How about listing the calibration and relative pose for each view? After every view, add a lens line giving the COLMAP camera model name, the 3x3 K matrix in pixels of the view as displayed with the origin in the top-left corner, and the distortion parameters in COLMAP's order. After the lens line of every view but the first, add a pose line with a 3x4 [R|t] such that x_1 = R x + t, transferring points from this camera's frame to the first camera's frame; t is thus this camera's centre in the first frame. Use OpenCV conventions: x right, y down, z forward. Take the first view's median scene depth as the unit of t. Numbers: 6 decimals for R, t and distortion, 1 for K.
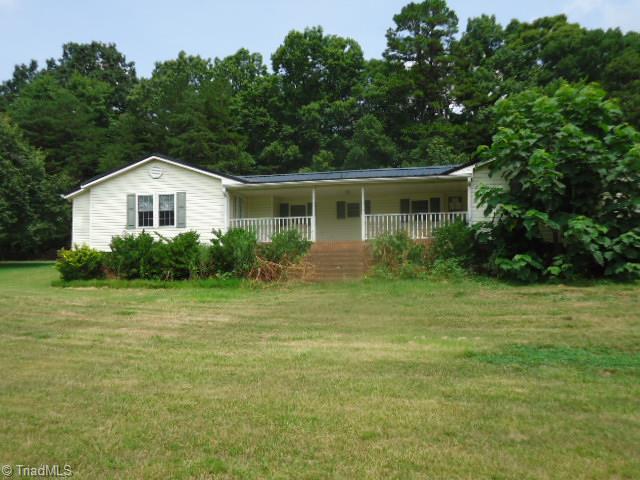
lens RADIAL K [[595.1, 0, 320.4], [0, 595.1, 239.6], [0, 0, 1]] dist [0.043078, 0.000000]
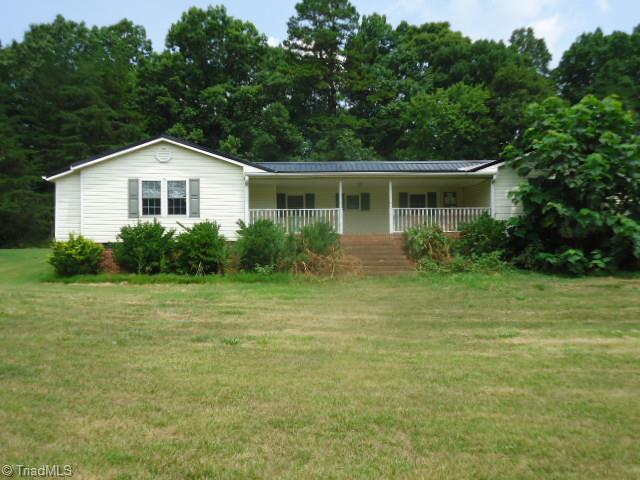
lens RADIAL K [[595.1, 0, 320.2], [0, 595.1, 241.3], [0, 0, 1]] dist [0.043078, 0.000000]
pose [[0.961630, 0.006340, 0.274277, -0.273171], [-0.013020, 0.999661, 0.022543, -0.005508], [-0.274041, -0.025249, 0.961386, 0.051832]]
